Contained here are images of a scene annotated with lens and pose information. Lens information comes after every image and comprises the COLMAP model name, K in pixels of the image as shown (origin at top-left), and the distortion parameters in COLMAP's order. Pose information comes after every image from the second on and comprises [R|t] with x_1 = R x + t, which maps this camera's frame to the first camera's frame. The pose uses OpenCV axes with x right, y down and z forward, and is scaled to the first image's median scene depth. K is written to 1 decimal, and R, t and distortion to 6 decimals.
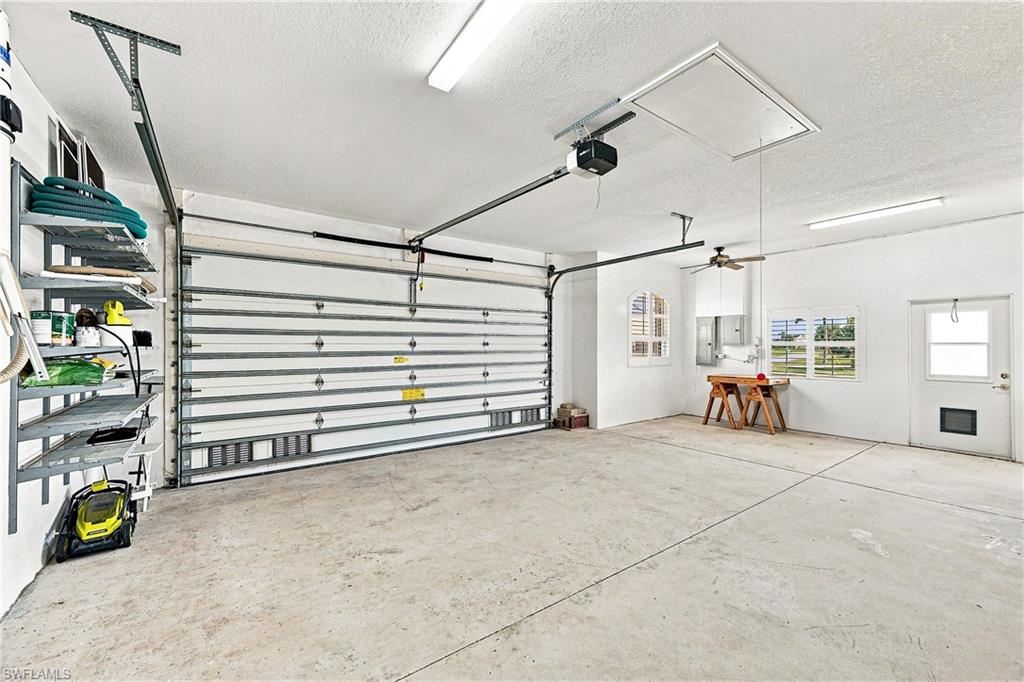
lens RADIAL K [[410.3, 0, 510.4], [0, 410.3, 342.8], [0, 0, 1]] dist [-0.002472, 0.001260]
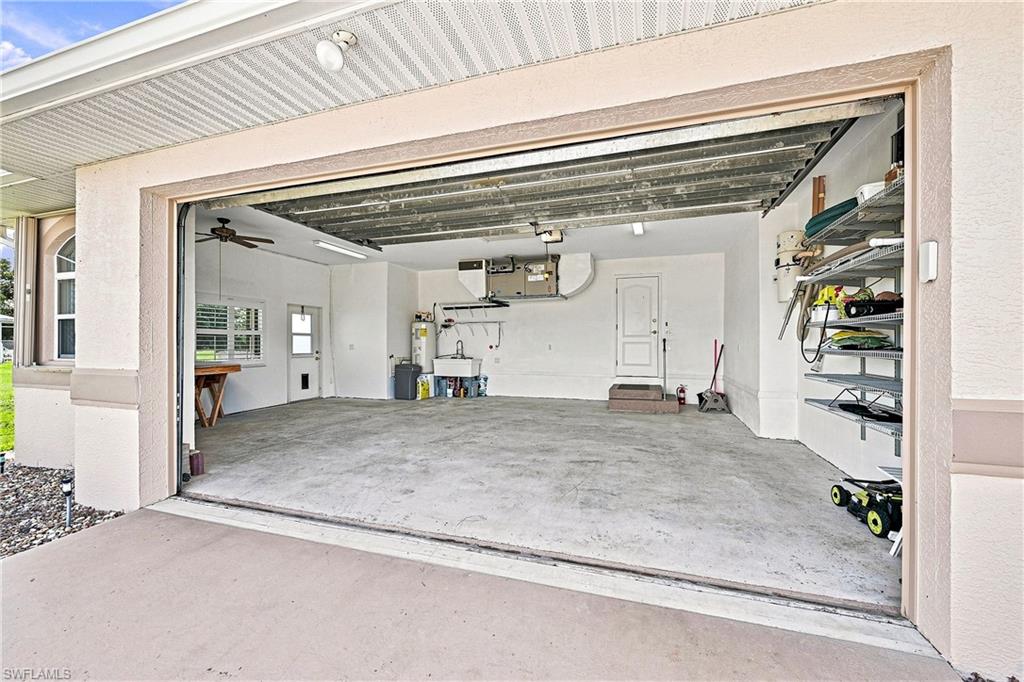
lens RADIAL K [[410.3, 0, 511.5], [0, 410.3, 342.0], [0, 0, 1]] dist [-0.002472, 0.001260]
pose [[-0.581480, 0.001179, 0.813560, -0.973056], [-0.001434, 0.999996, -0.002474, 0.049319], [-0.813559, -0.002605, -0.581476, 1.729272]]
